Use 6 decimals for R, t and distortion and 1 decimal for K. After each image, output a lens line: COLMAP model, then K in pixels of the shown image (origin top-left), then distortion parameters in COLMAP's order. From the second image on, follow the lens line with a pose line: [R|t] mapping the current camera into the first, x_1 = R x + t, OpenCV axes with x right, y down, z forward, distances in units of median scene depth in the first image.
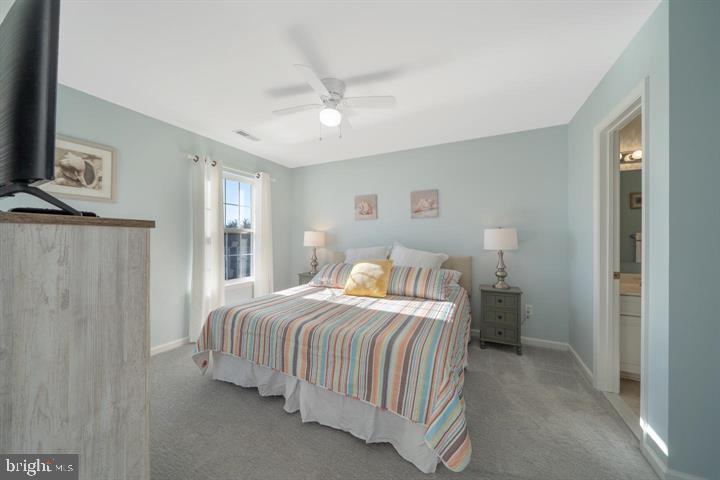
lens RADIAL K [[247.2, 0, 359.3], [0, 247.2, 238.2], [0, 0, 1]] dist [0.001614, -0.000025]
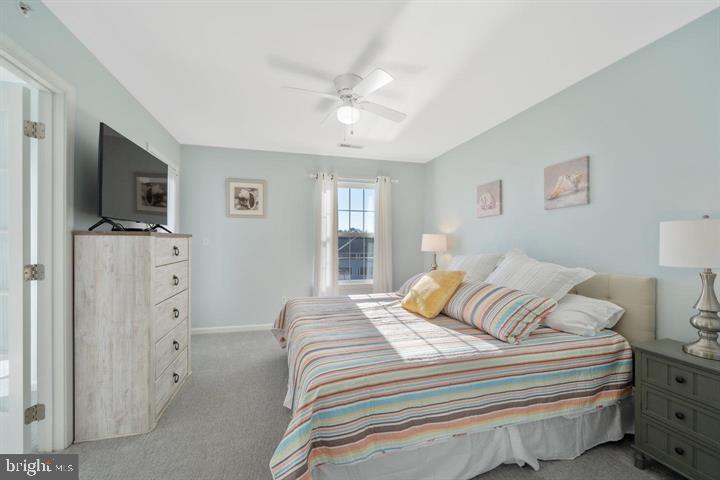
lens RADIAL K [[286.3, 0, 358.6], [0, 286.3, 241.3], [0, 0, 1]] dist [-0.000244, -0.000045]
pose [[0.680339, -0.001648, -0.732896, 0.492893], [-0.000640, 0.999996, -0.002843, 0.001316], [0.732897, 0.002403, 0.680335, 0.189646]]
